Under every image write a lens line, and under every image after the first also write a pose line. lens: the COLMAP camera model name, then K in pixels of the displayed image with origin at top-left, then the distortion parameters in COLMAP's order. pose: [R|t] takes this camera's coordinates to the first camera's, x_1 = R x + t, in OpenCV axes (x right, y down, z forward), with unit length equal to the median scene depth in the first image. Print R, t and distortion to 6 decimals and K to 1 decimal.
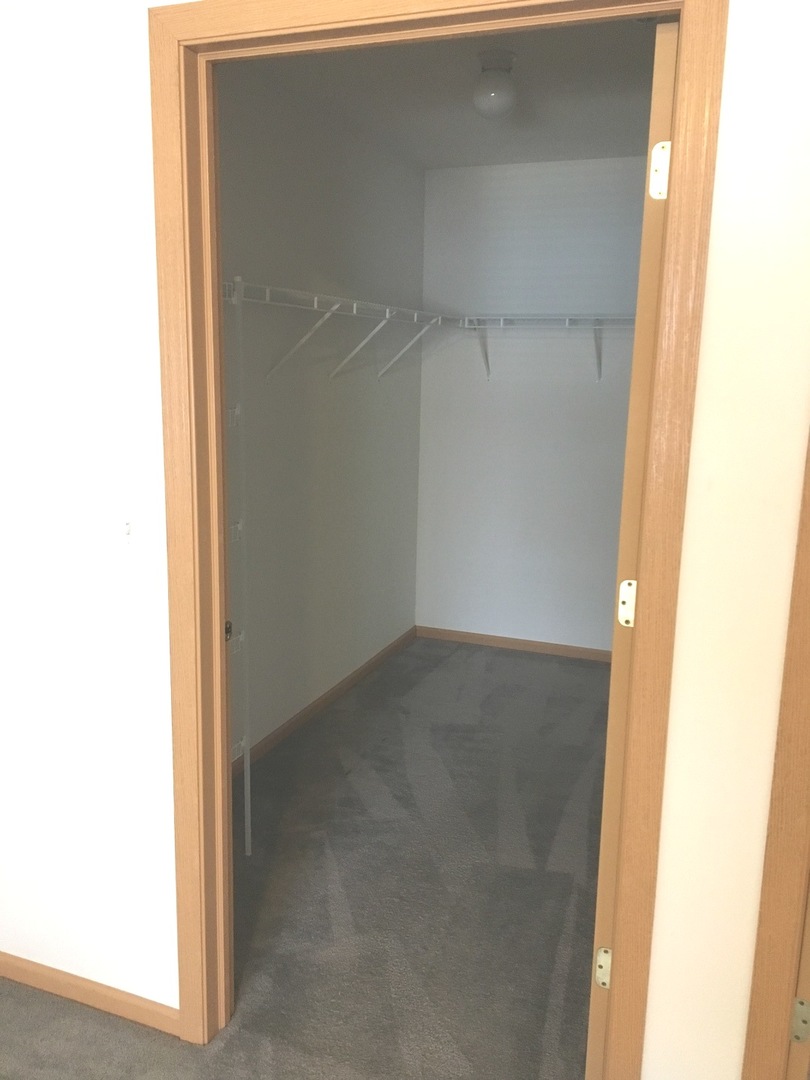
lens RADIAL K [[920.4, 0, 405.0], [0, 920.4, 540.0], [0, 0, 1]] dist [0.063093, -0.066867]
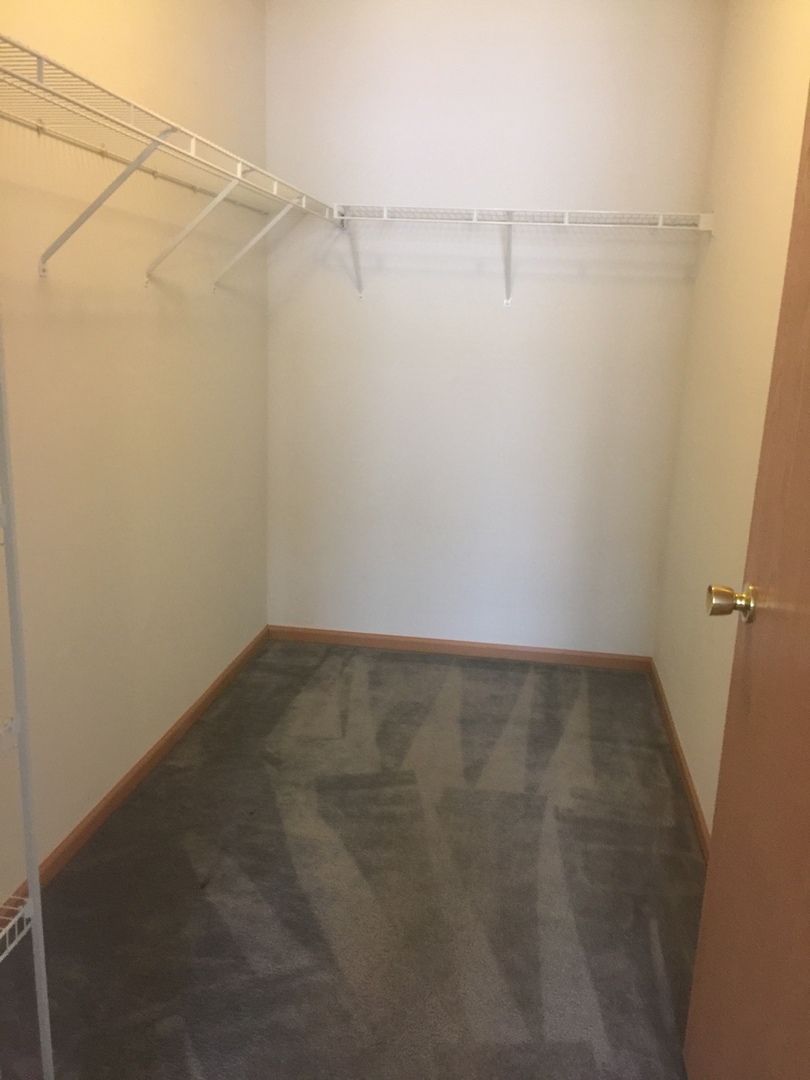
lens RADIAL K [[906.7, 0, 408.3], [0, 906.7, 527.2], [0, 0, 1]] dist [0.167925, -0.190204]
pose [[0.971483, -0.031734, 0.234977, -0.065611], [0.021933, 0.998782, 0.044207, -0.023845], [-0.236094, -0.037792, 0.970995, 0.327633]]
